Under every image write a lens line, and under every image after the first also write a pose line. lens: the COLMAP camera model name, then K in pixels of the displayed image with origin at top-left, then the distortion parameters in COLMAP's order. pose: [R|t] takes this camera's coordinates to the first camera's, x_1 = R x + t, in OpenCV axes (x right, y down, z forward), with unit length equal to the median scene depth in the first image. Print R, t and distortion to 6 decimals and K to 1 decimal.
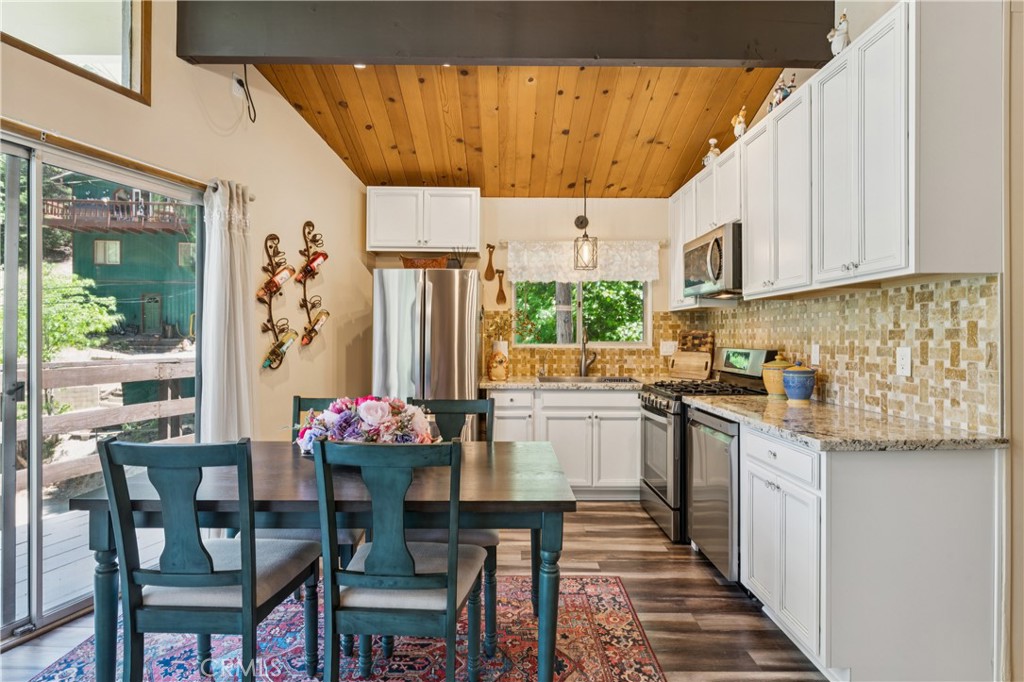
lens RADIAL K [[520.2, 0, 510.5], [0, 520.2, 338.5], [0, 0, 1]] dist [-0.001141, 0.000063]
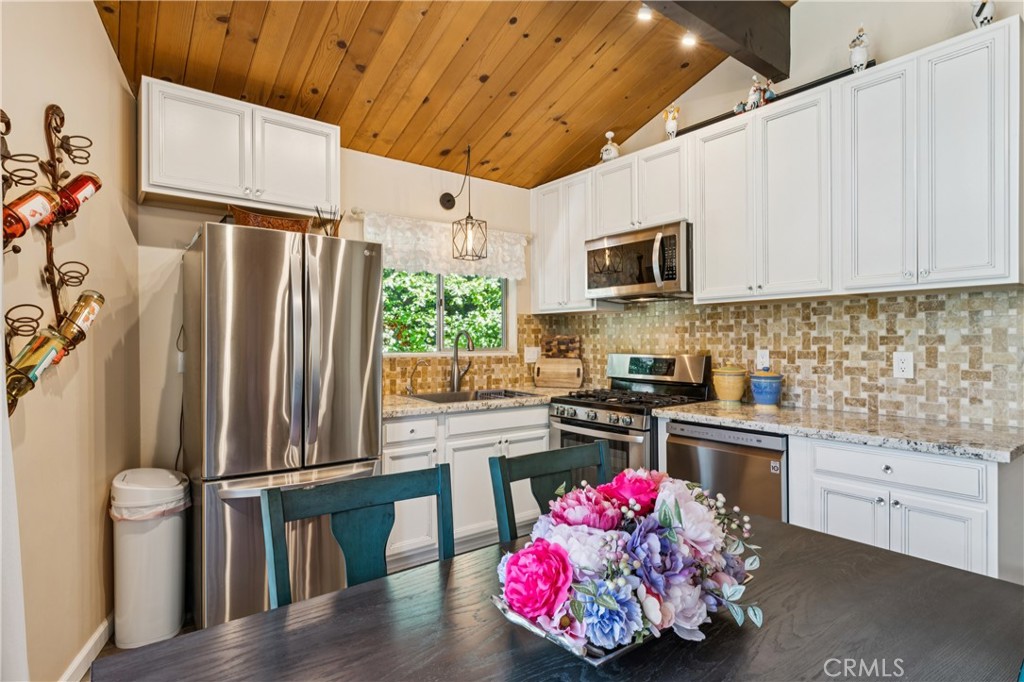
lens RADIAL K [[520.2, 0, 511.9], [0, 520.2, 344.4], [0, 0, 1]] dist [-0.001141, 0.000063]
pose [[0.808591, -0.005829, 0.588343, -0.326134], [0.004280, 0.999983, 0.004024, -0.004052], [-0.588356, -0.000736, 0.808602, 0.358235]]
